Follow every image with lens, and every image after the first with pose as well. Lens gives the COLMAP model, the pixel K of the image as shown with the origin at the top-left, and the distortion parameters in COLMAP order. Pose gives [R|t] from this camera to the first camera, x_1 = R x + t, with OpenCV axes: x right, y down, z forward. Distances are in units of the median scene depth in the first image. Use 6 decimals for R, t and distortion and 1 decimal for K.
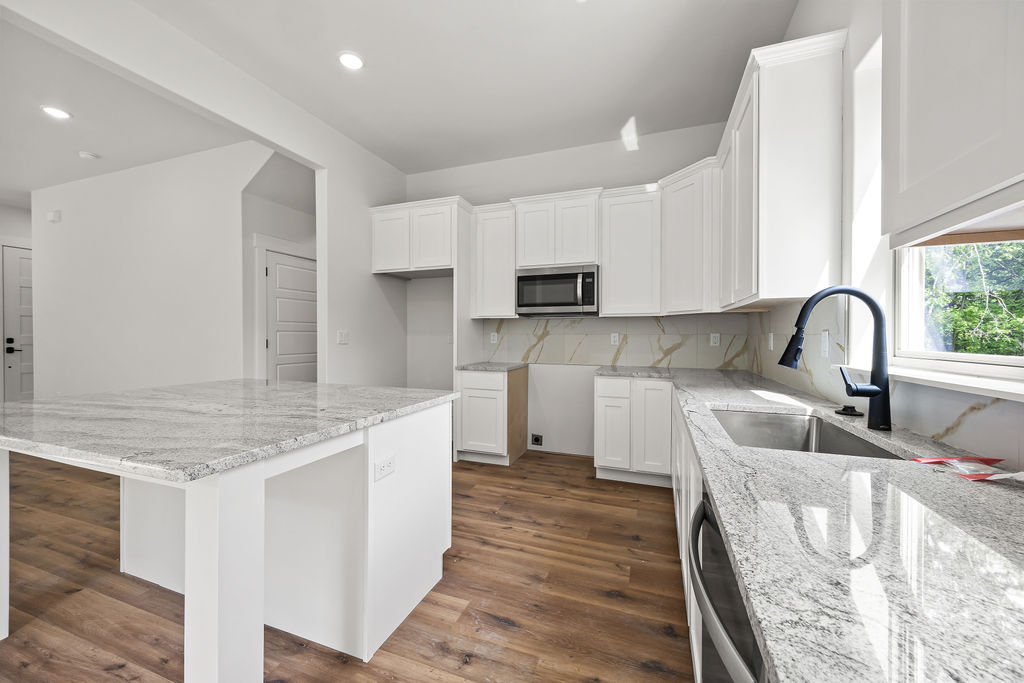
lens RADIAL K [[398.0, 0, 508.2], [0, 398.0, 338.0], [0, 0, 1]] dist [0.005561, -0.000354]
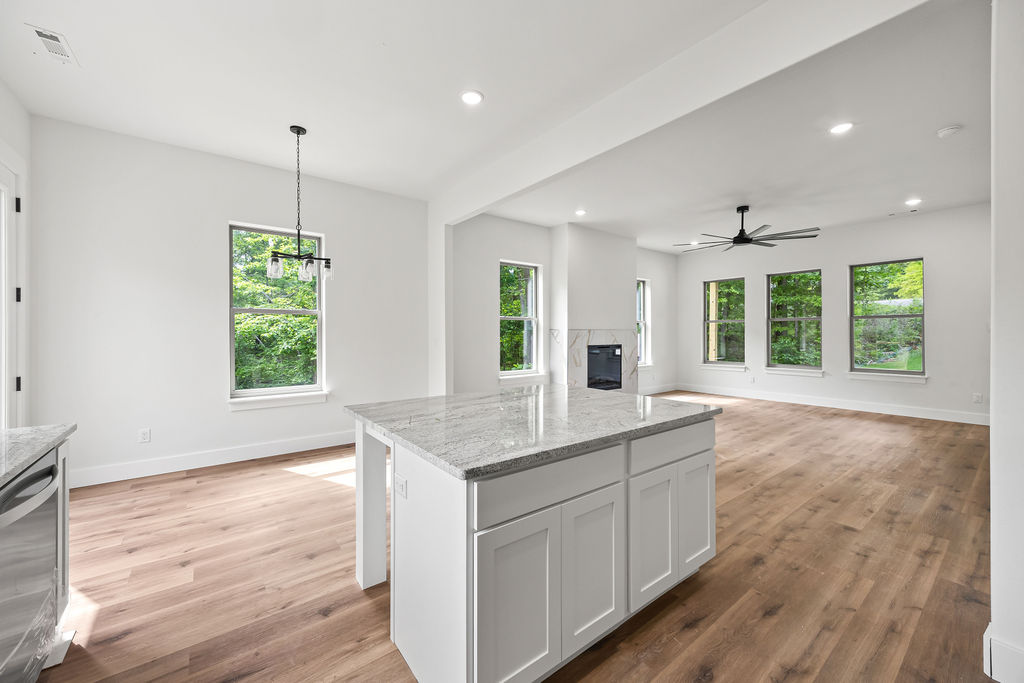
lens RADIAL K [[398.0, 0, 506.2], [0, 398.0, 336.5], [0, 0, 1]] dist [0.005561, -0.000354]
pose [[-0.532196, 0.005664, -0.846602, 0.188130], [-0.005402, 0.999935, 0.010086, -0.036179], [0.846604, 0.009941, -0.532130, 0.792516]]
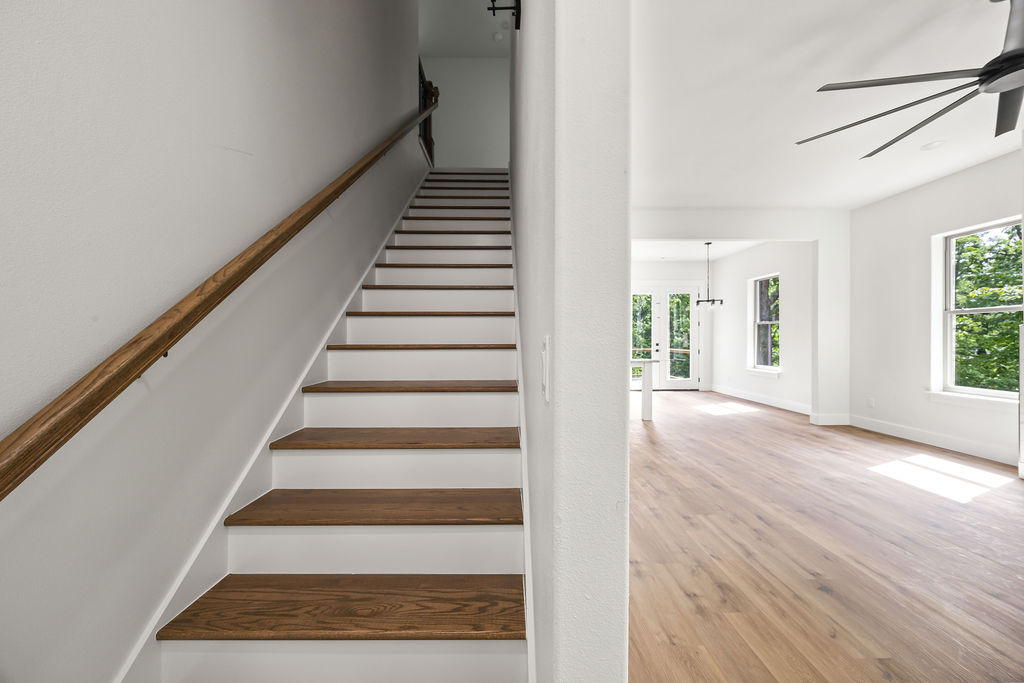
lens RADIAL K [[398.0, 0, 515.2], [0, 398.0, 337.6], [0, 0, 1]] dist [0.005561, -0.000354]
pose [[-0.391628, -0.001797, 0.920122, -1.938830], [0.000952, 0.999997, 0.002358, -0.023111], [-0.920123, 0.001799, -0.391625, 1.634633]]
